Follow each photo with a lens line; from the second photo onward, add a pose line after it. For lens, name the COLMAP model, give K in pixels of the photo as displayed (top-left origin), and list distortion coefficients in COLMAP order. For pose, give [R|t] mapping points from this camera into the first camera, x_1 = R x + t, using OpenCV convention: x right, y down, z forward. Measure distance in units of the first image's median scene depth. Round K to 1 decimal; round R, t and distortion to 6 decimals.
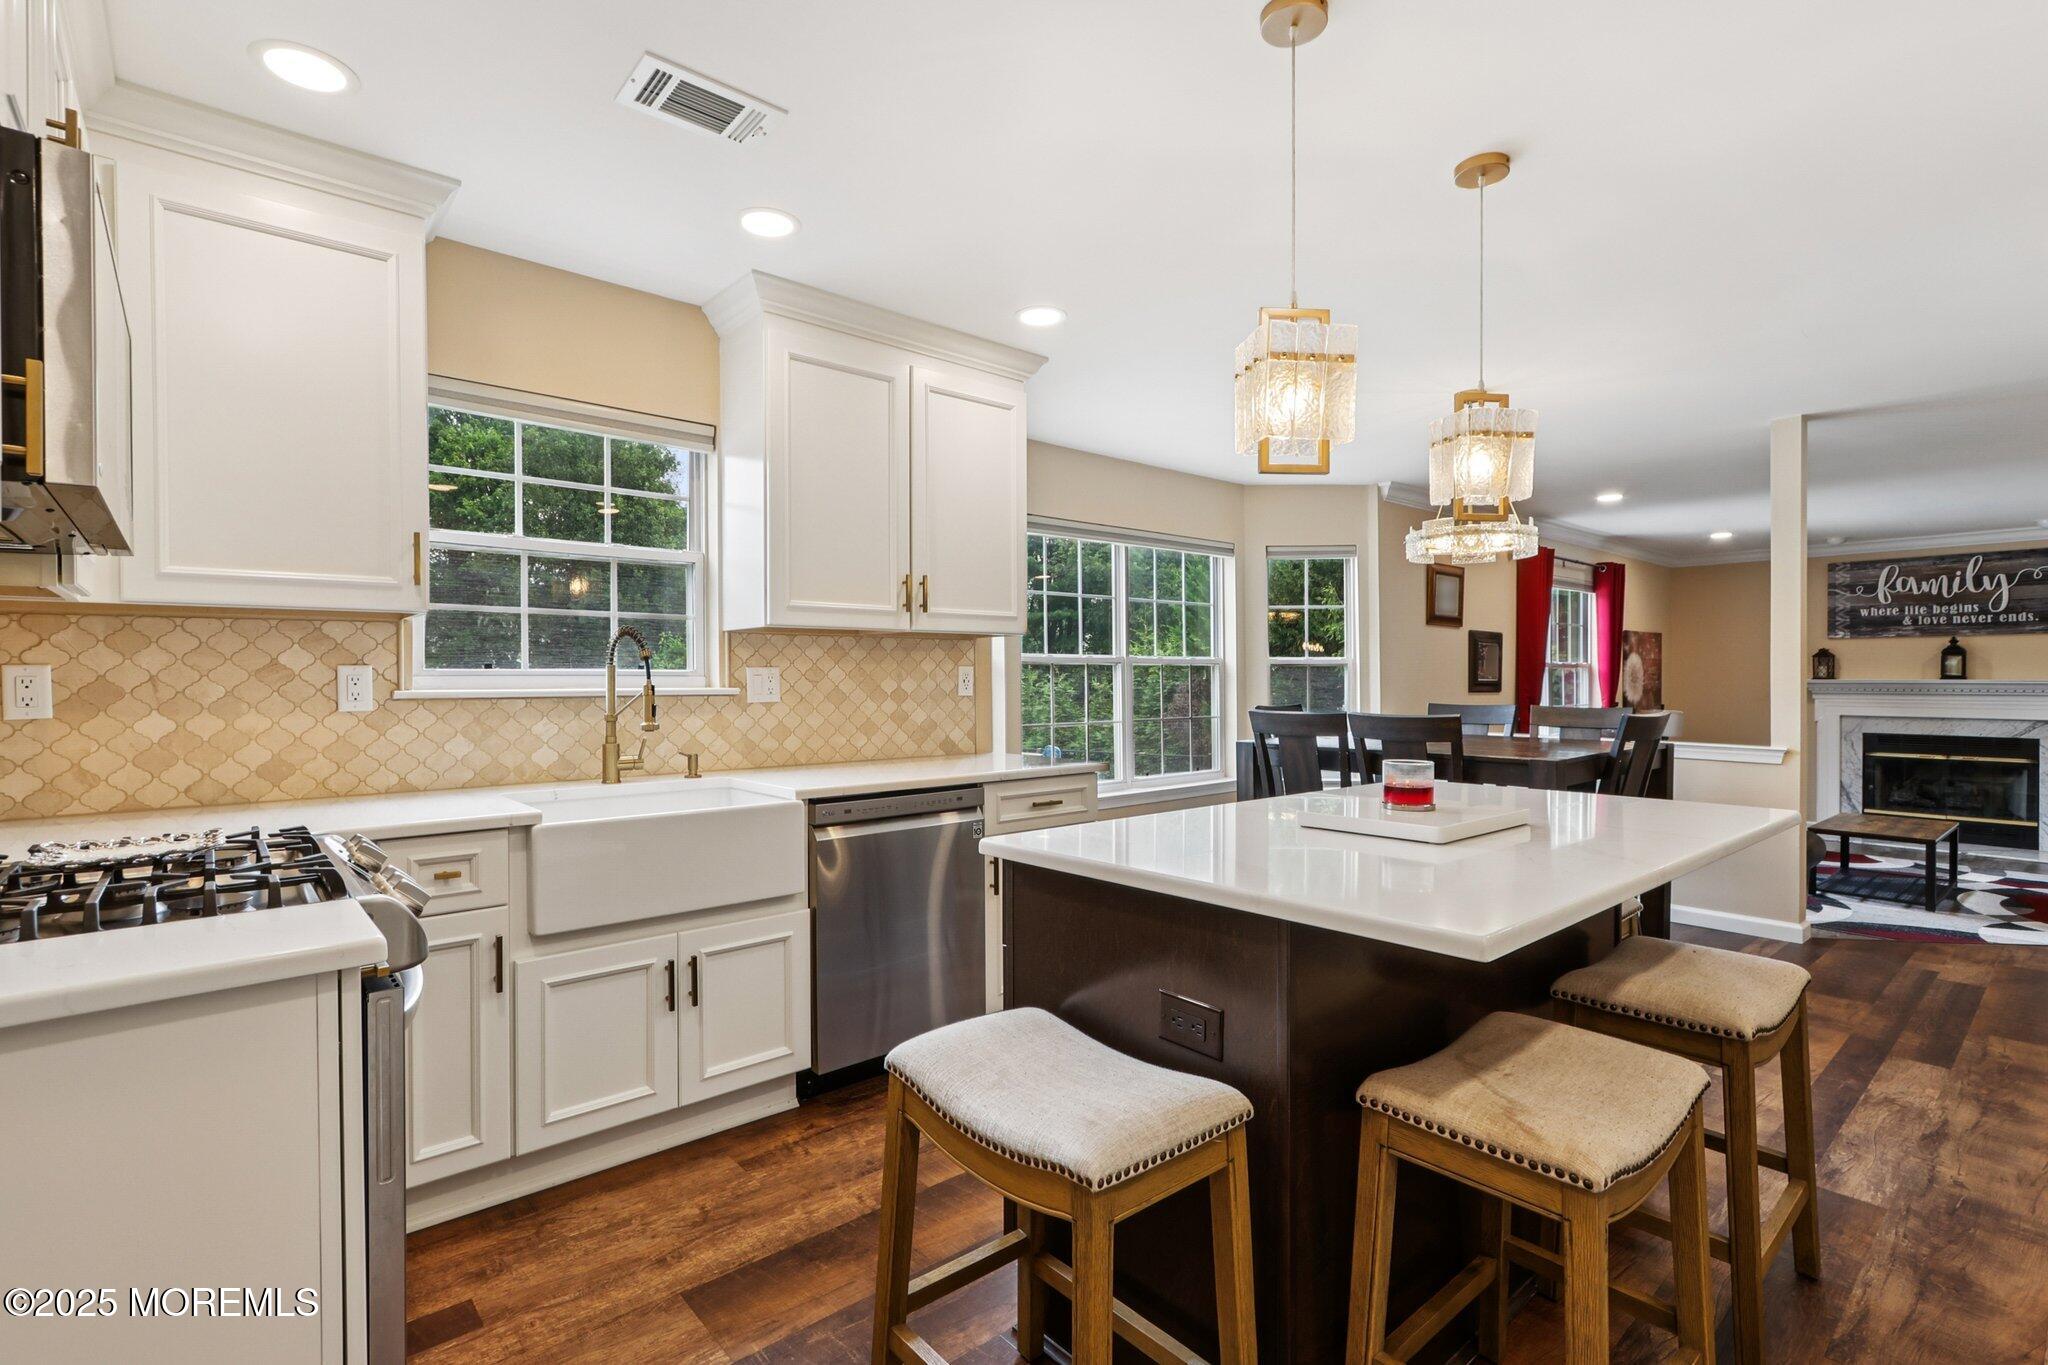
lens RADIAL K [[949.7, 0, 972.3], [0, 949.7, 691.1], [0, 0, 1]] dist [0.001159, -0.000231]
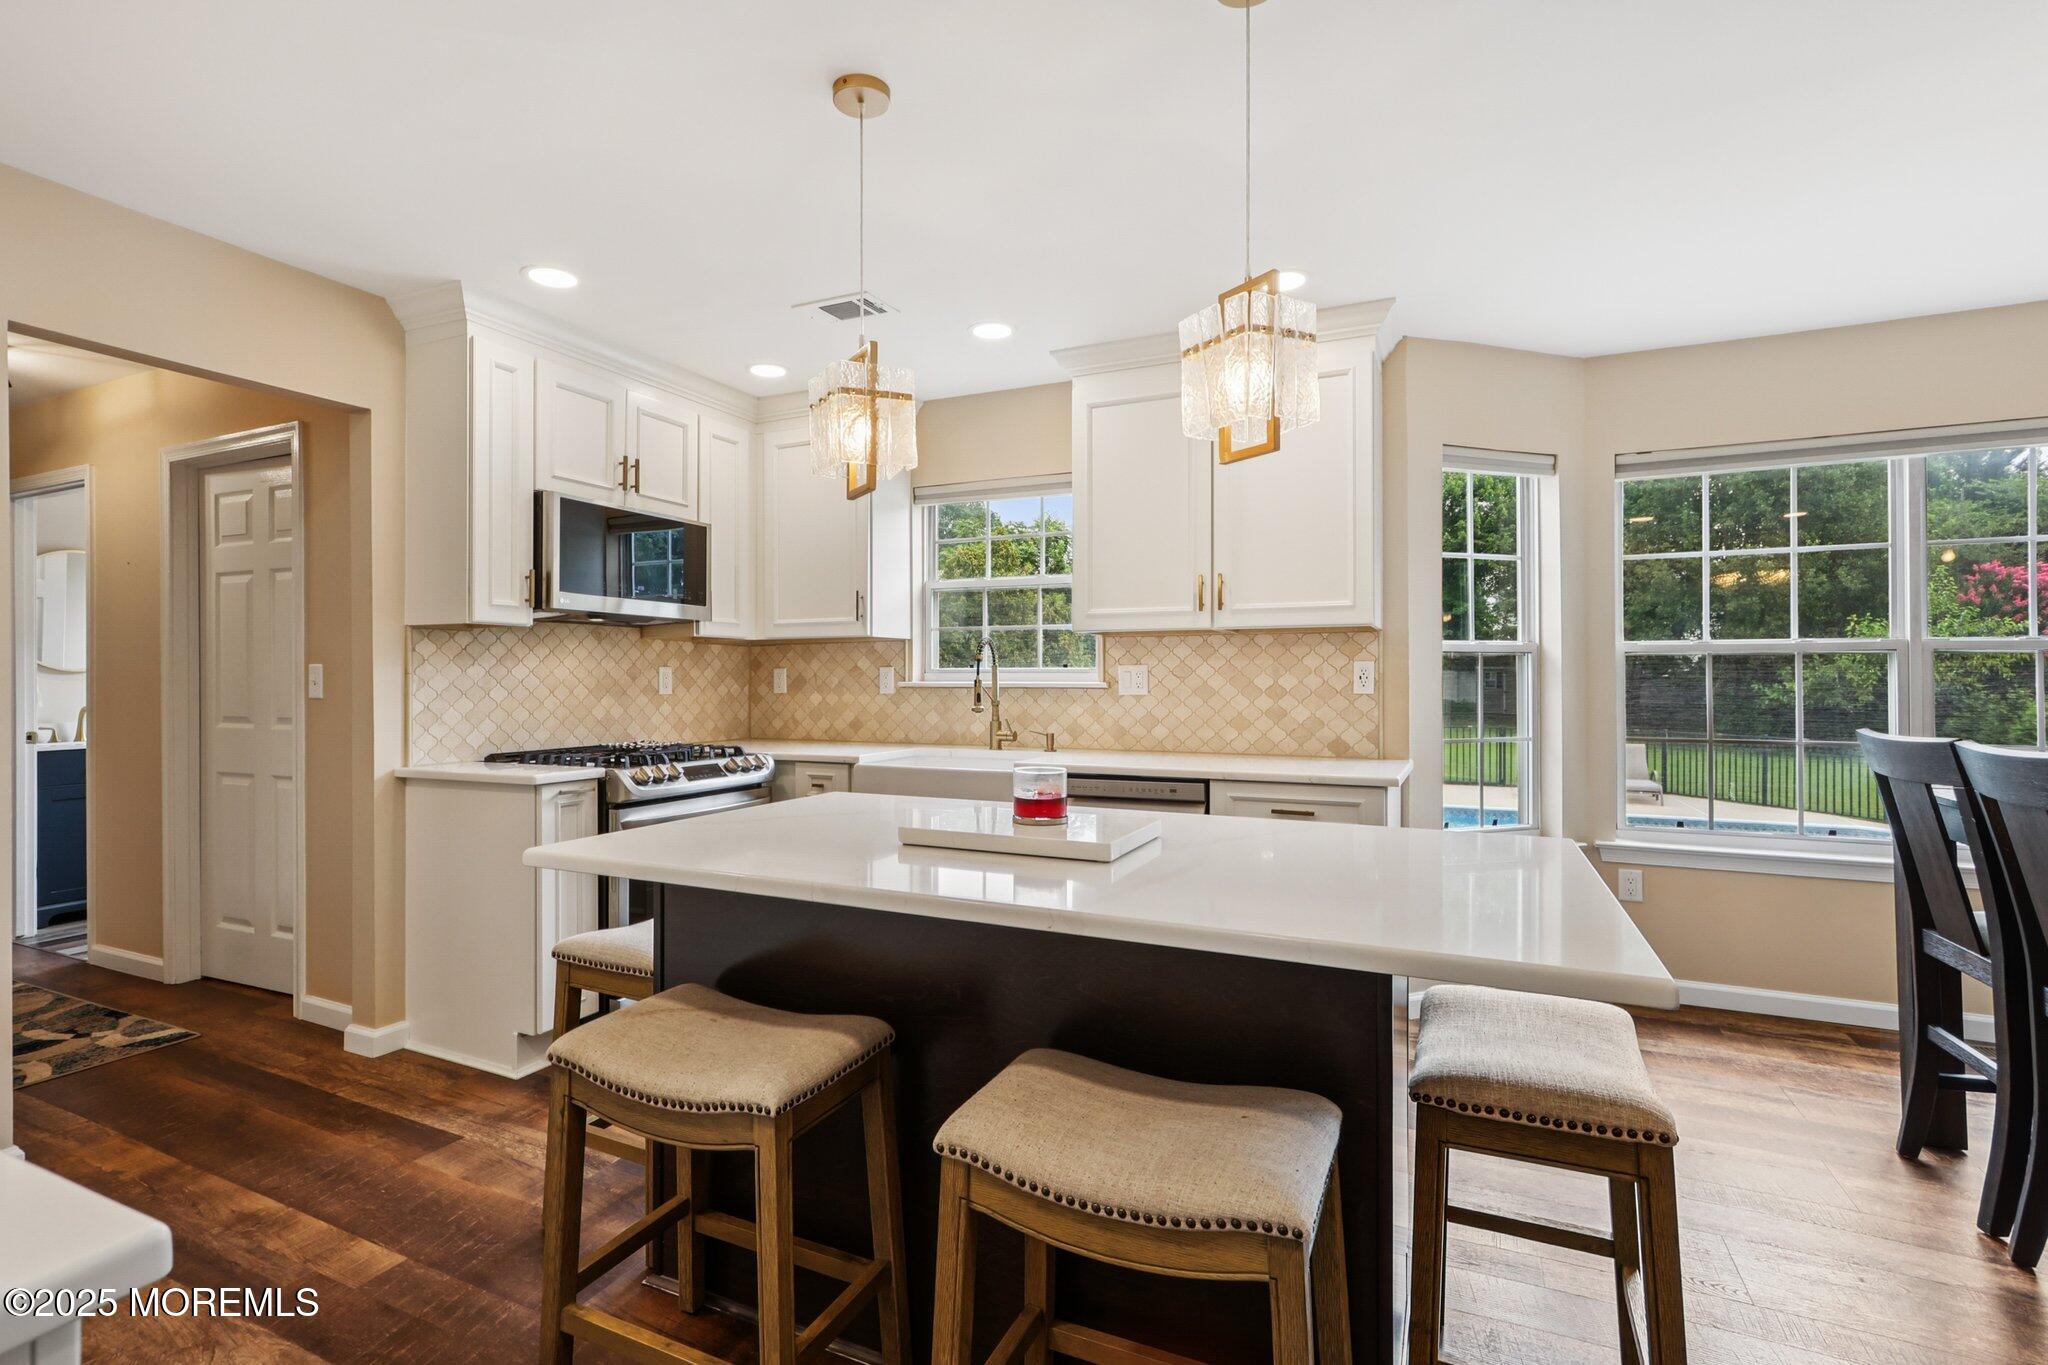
lens RADIAL K [[949.7, 0, 1032.9], [0, 949.7, 684.5], [0, 0, 1]] dist [0.001159, -0.000231]
pose [[0.429104, 0.008769, -0.903212, 1.094159], [-0.012665, 0.999913, 0.003691, -0.005249], [0.903166, 0.009856, 0.429178, 0.533267]]
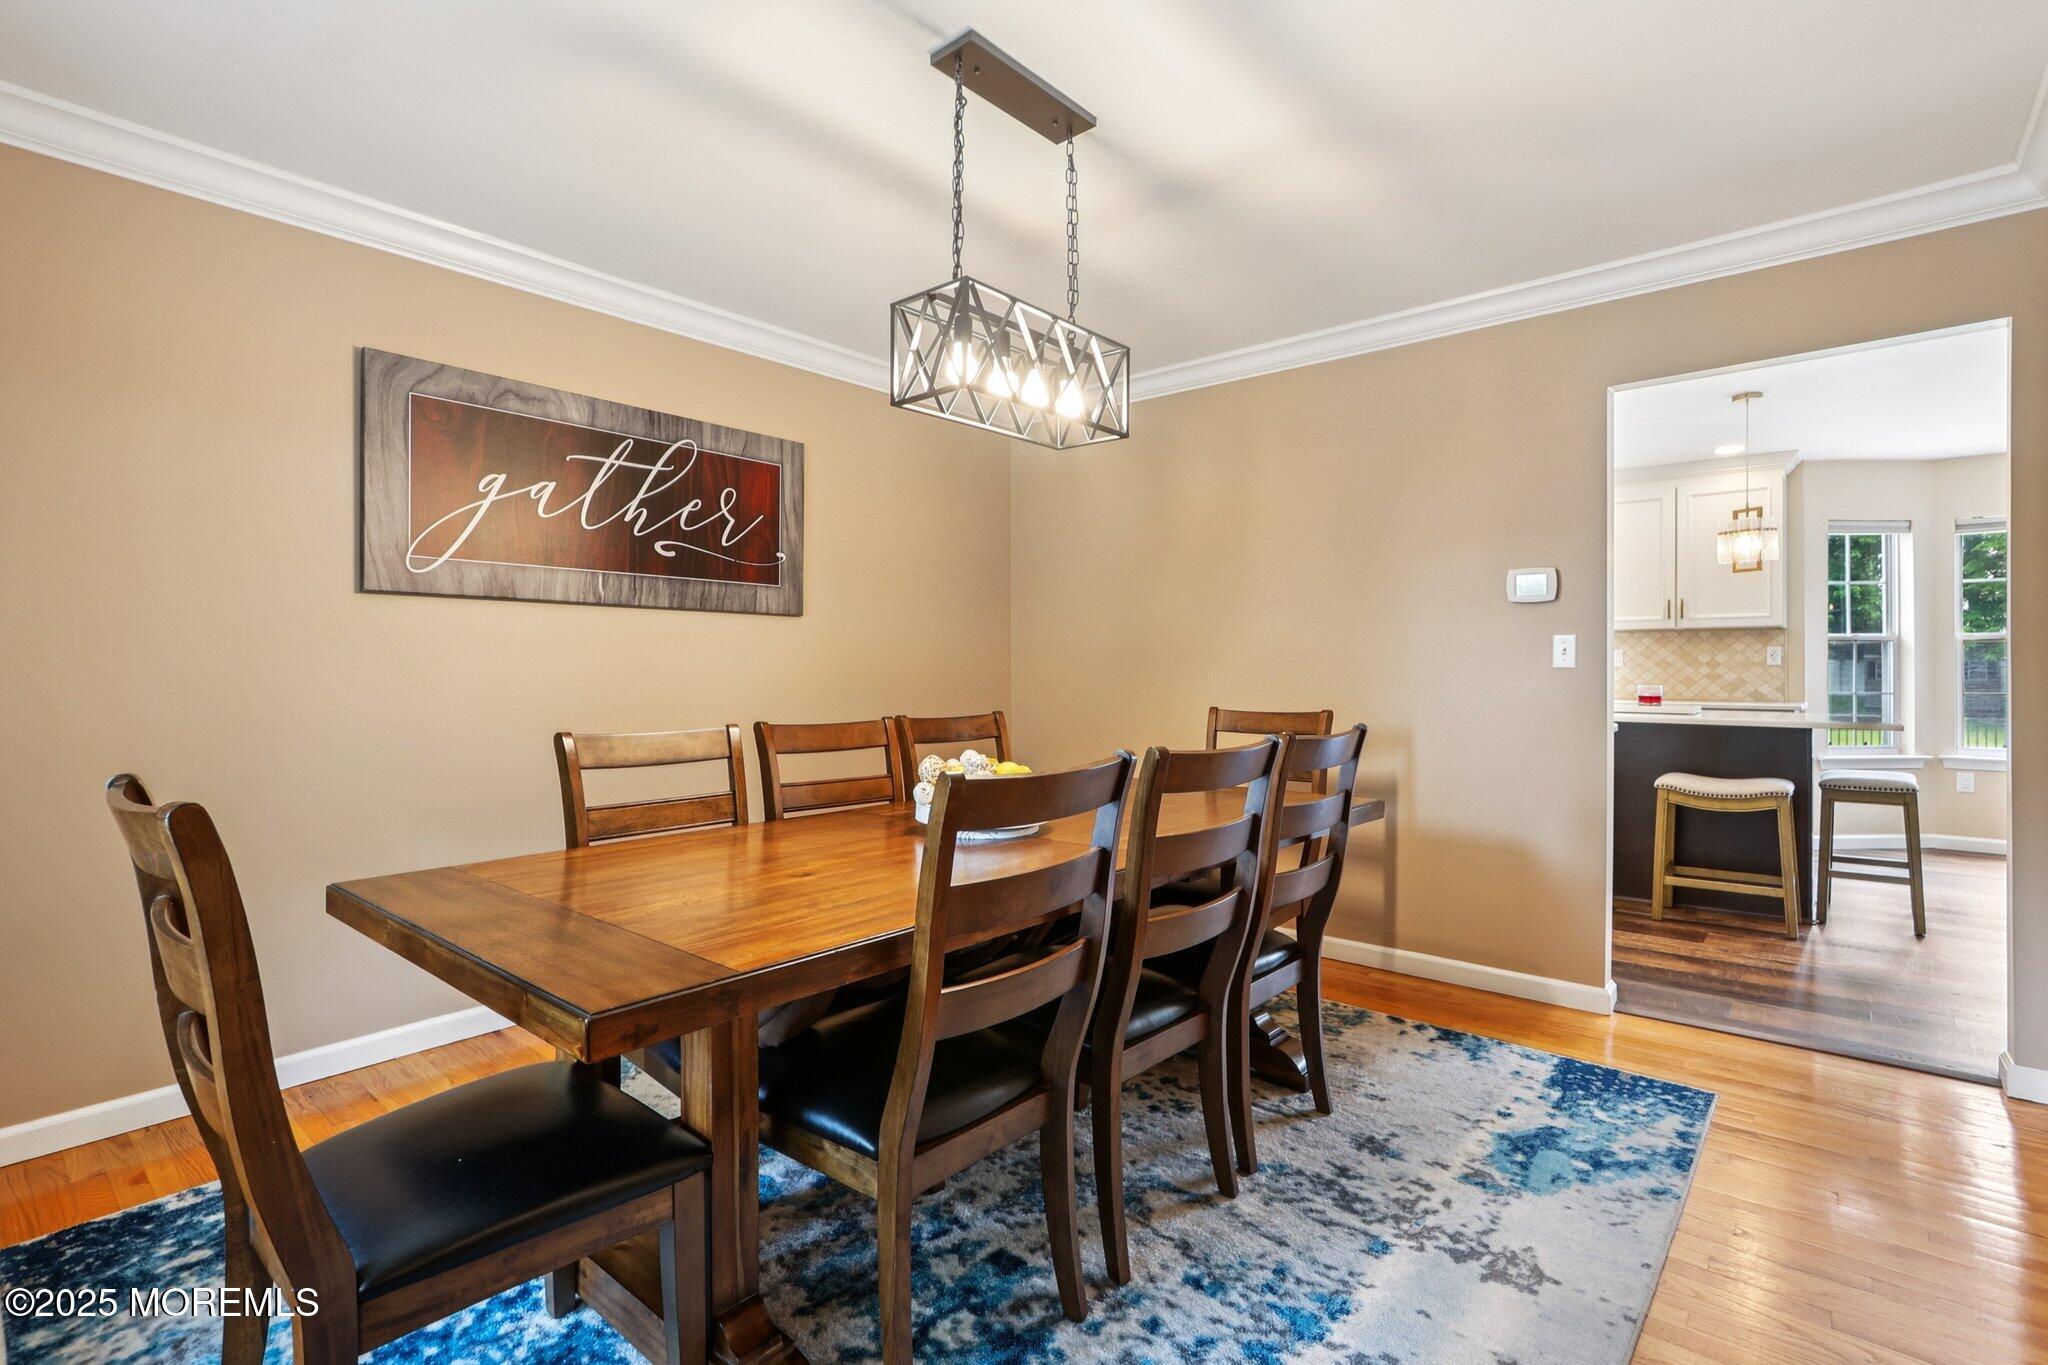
lens RADIAL K [[949.7, 0, 1016.5], [0, 949.7, 676.1], [0, 0, 1]] dist [0.001159, -0.000231]
pose [[0.149230, 0.009541, -0.988756, 2.235563], [-0.013085, 0.999885, 0.007674, 0.045592], [0.988716, 0.011792, 0.149338, -0.796376]]
